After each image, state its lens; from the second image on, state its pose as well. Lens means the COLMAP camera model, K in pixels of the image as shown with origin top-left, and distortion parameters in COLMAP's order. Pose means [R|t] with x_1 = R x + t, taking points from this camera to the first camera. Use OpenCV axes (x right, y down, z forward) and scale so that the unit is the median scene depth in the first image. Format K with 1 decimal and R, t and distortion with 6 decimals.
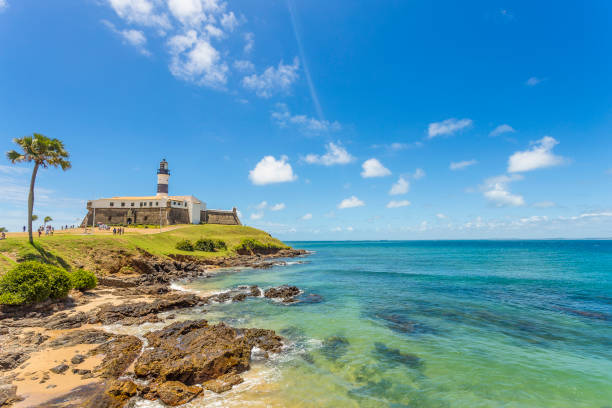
lens RADIAL K [[284.3, 0, 302.2], [0, 284.3, 196.7], [0, 0, 1]] dist [0.003953, 0.000665]
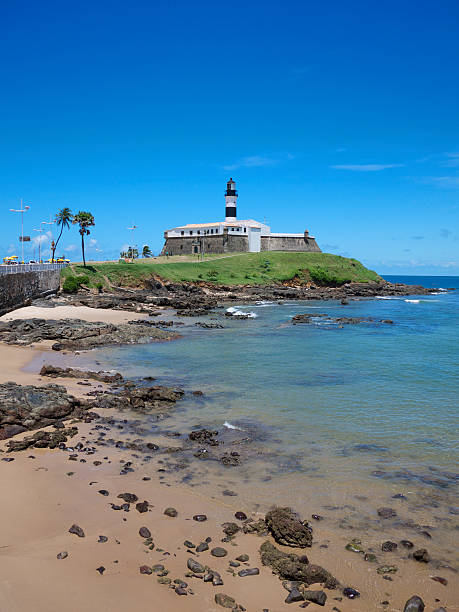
lens RADIAL K [[495.5, 0, 229.5], [0, 495.5, 306.0], [0, 0, 1]] dist [-0.072104, 0.071251]
pose [[0.792768, 0.054397, -0.607091, 0.541317], [0.077932, 0.978789, 0.189470, -0.040447], [0.604521, -0.197517, 0.771713, -0.304424]]
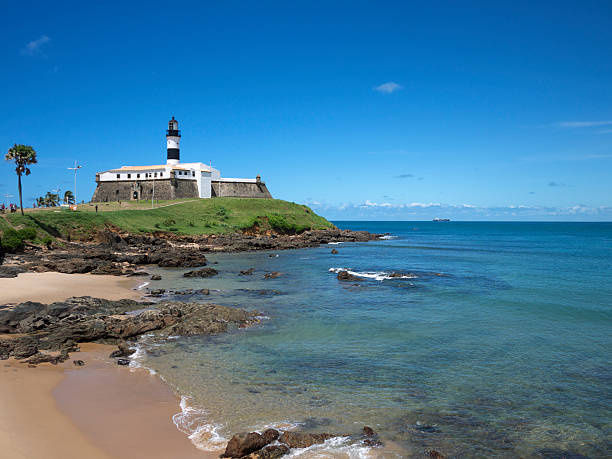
lens RADIAL K [[495.5, 0, 306.0], [0, 495.5, 229.5], [0, 0, 1]] dist [-0.072104, 0.071251]
pose [[0.949506, 0.013748, -0.313447, 0.363945], [0.040398, 0.985366, 0.165593, -0.039492], [0.311137, -0.169894, 0.935056, -0.272729]]
